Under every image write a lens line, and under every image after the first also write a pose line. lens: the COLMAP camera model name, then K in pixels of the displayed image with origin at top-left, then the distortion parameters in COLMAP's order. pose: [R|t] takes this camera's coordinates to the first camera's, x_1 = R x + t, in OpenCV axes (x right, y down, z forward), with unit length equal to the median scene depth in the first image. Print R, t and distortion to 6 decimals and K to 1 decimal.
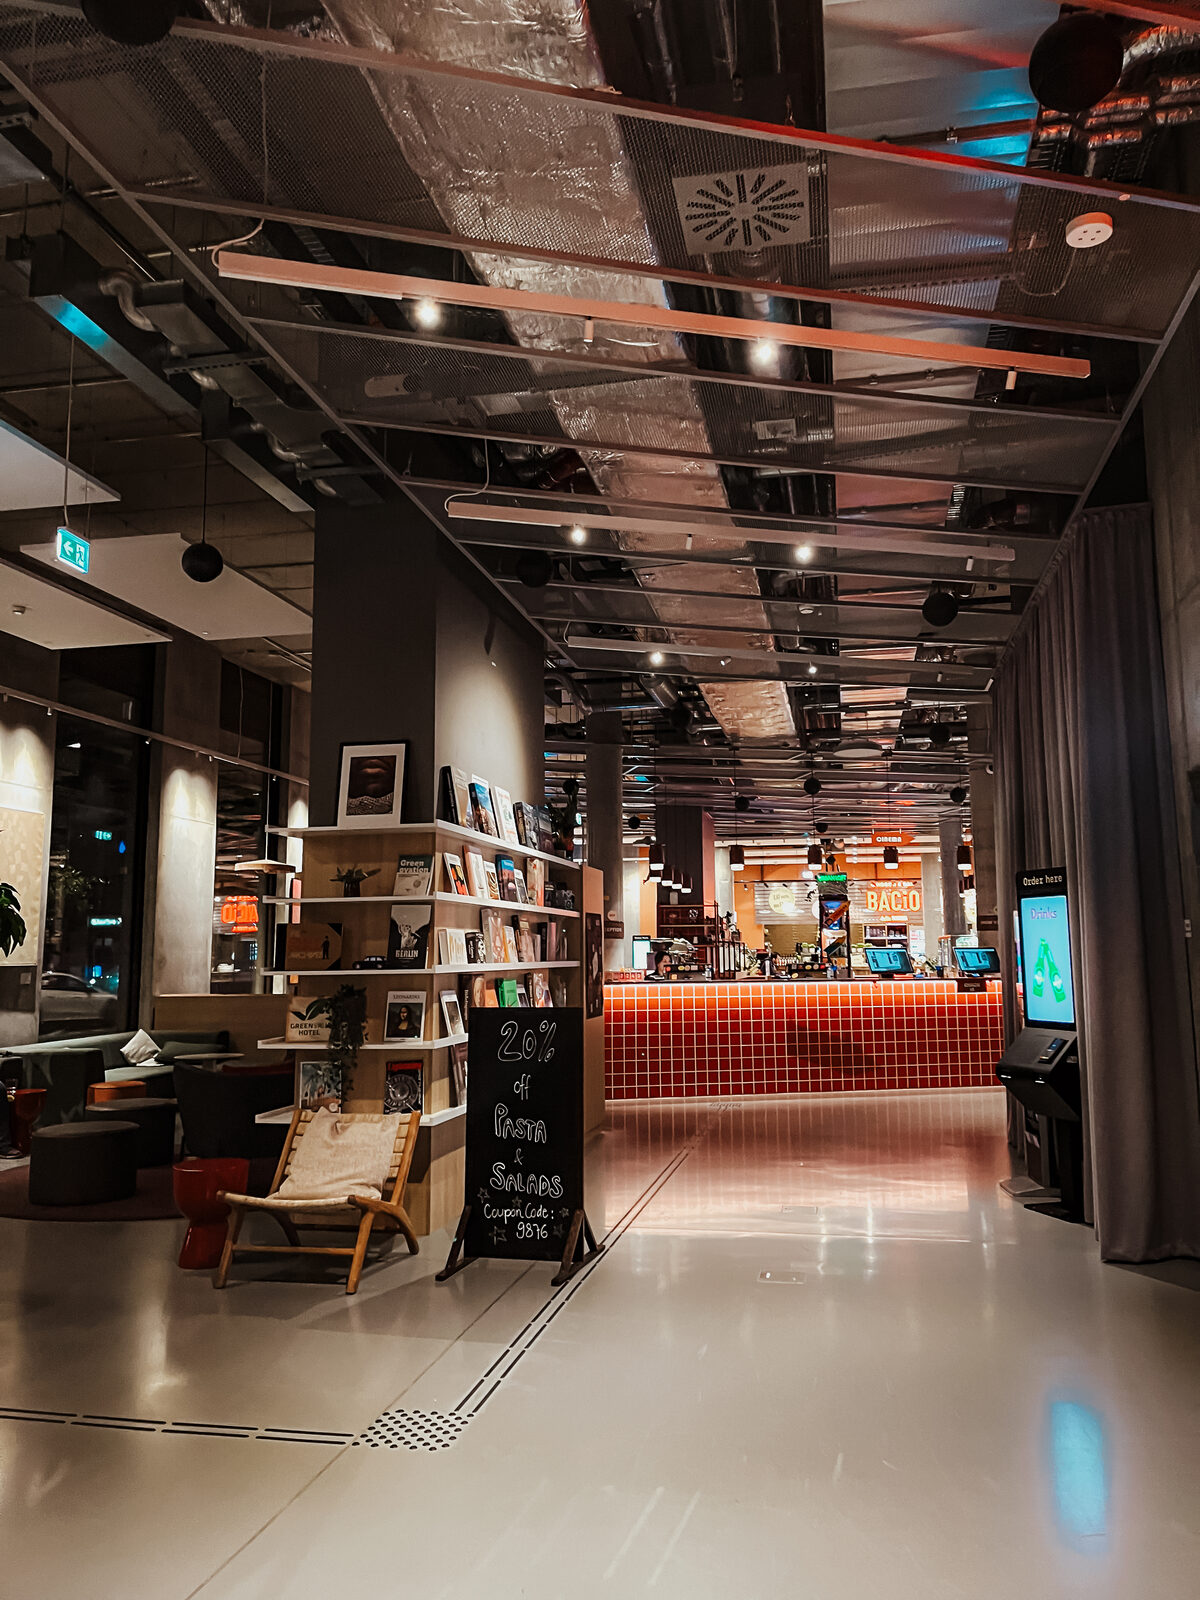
lens RADIAL K [[1204.7, 0, 599.8], [0, 1204.7, 780.9], [0, 0, 1]] dist [0.003685, 0.000906]
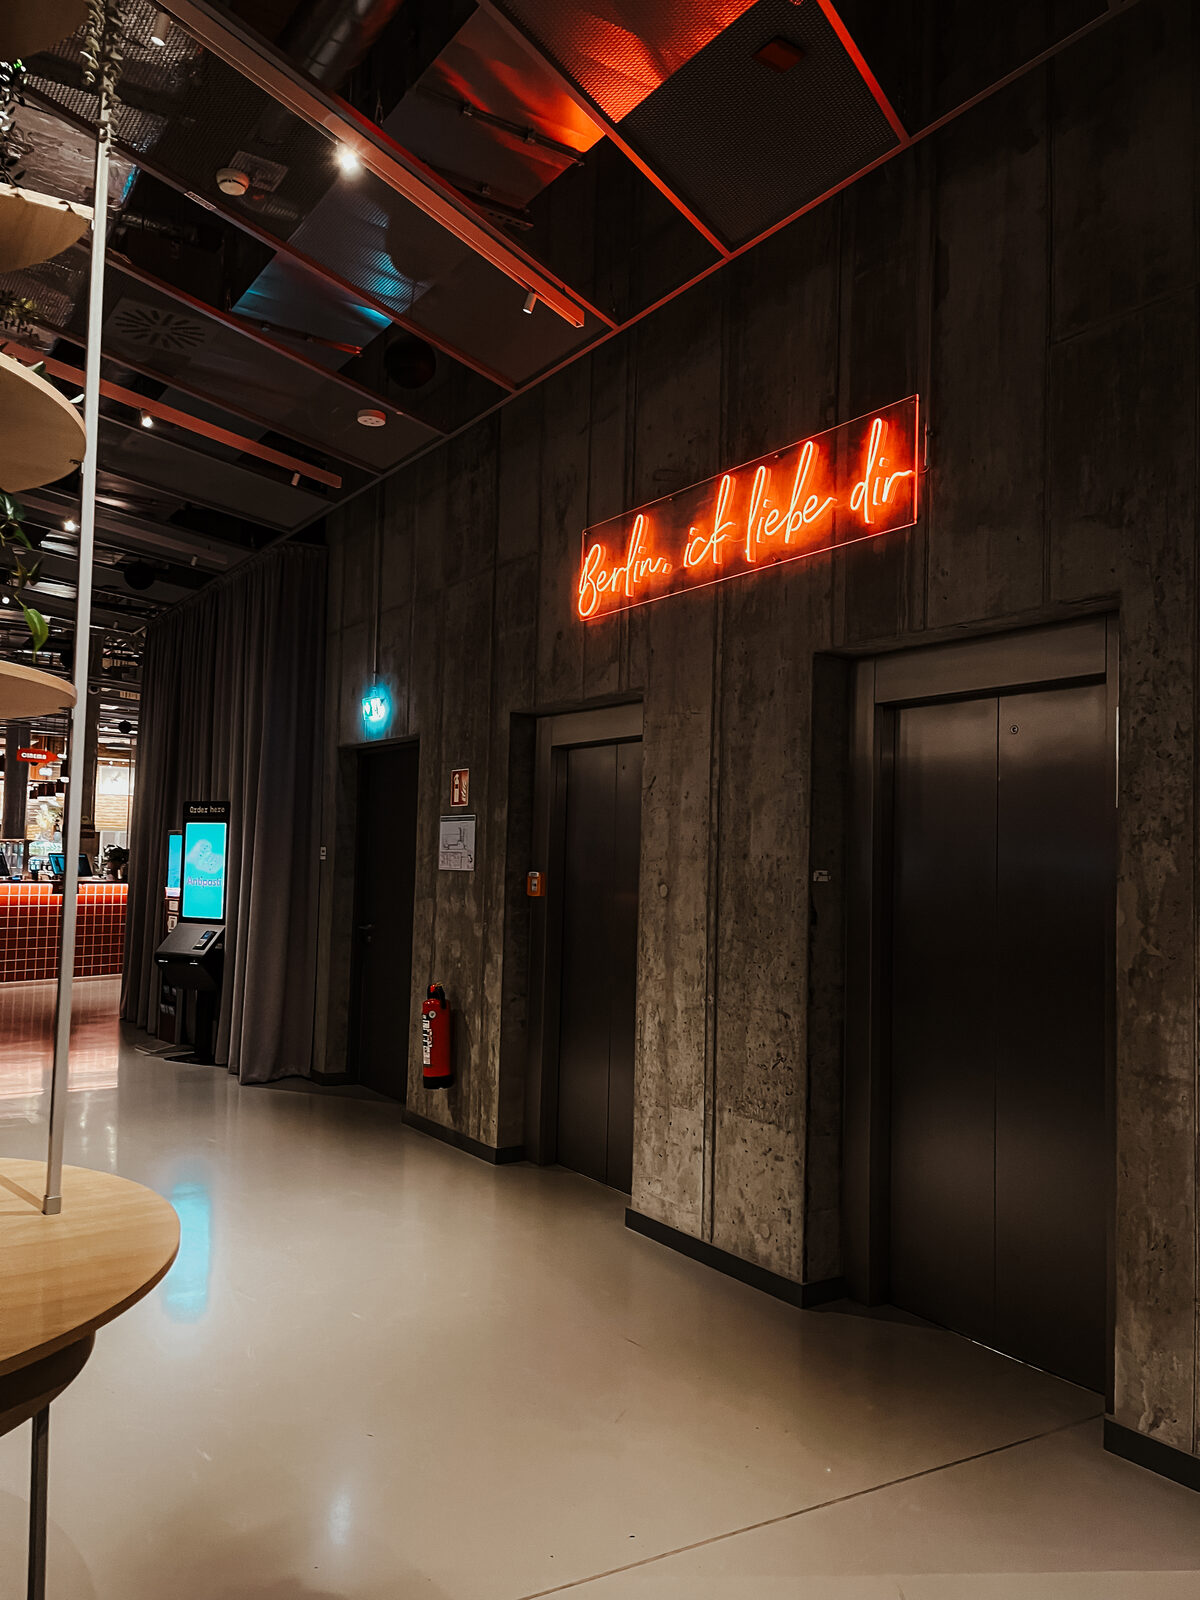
lens RADIAL K [[1203.1, 0, 600.0], [0, 1203.1, 800.0], [0, 0, 1]] dist [0.001024, 0.000651]
pose [[0.703605, 0.064057, 0.707698, -0.248048], [-0.131692, 0.990431, 0.041282, -0.036528], [-0.698281, -0.122245, 0.705308, -0.199039]]
